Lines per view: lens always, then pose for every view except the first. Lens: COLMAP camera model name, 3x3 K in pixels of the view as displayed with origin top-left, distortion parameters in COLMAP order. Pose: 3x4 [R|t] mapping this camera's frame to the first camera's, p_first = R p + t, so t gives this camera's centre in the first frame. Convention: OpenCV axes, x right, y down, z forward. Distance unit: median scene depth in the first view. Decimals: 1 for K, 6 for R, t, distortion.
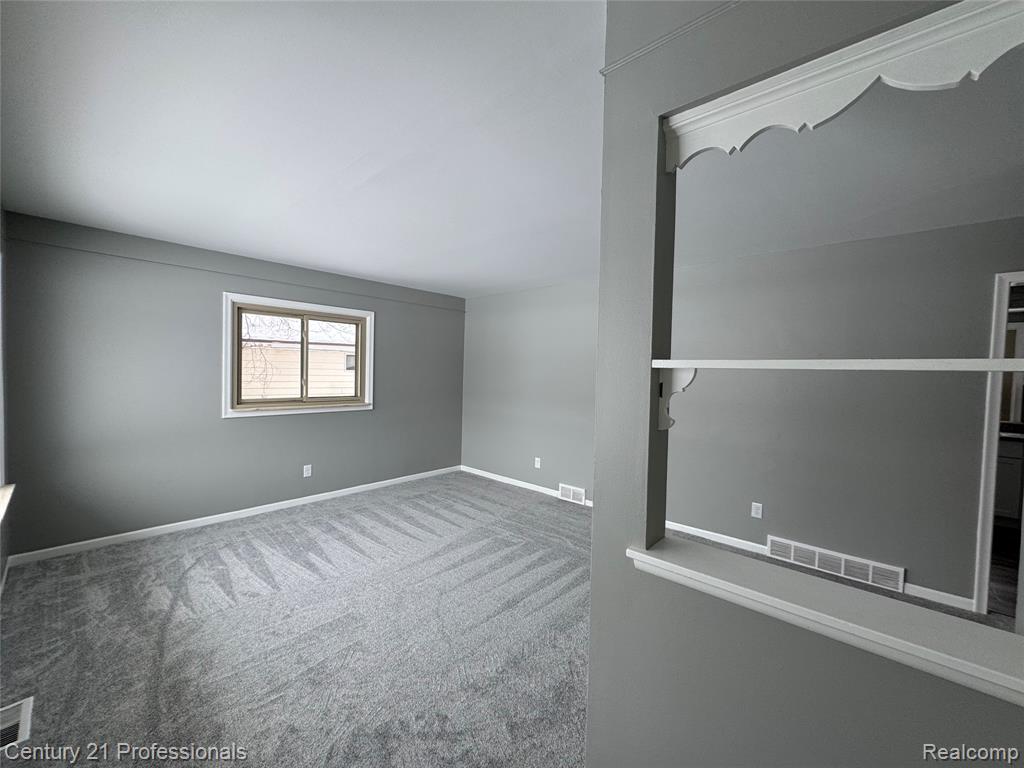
lens RADIAL K [[407.2, 0, 510.6], [0, 407.2, 381.4], [0, 0, 1]] dist [-0.002642, 0.000167]
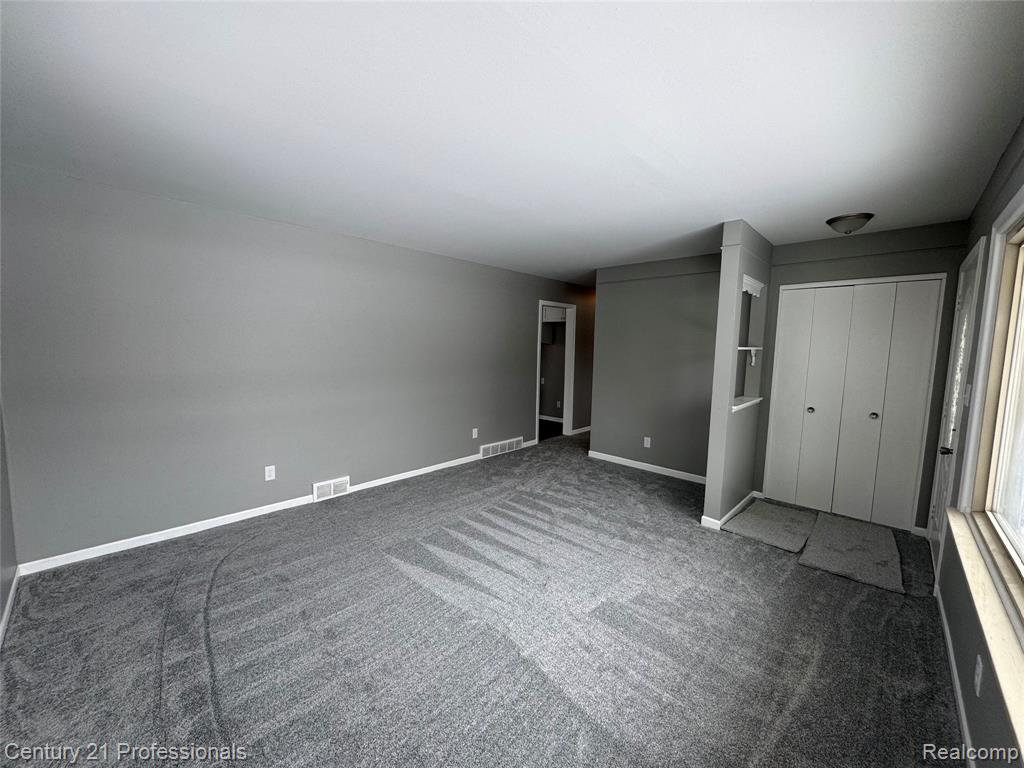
lens RADIAL K [[407.2, 0, 505.4], [0, 407.2, 386.3], [0, 0, 1]] dist [-0.002642, 0.000167]
pose [[0.033361, -0.120239, 0.992184, -0.844467], [0.020281, 0.992614, 0.119609, -0.033141], [-0.999238, 0.016132, 0.035553, 0.806687]]
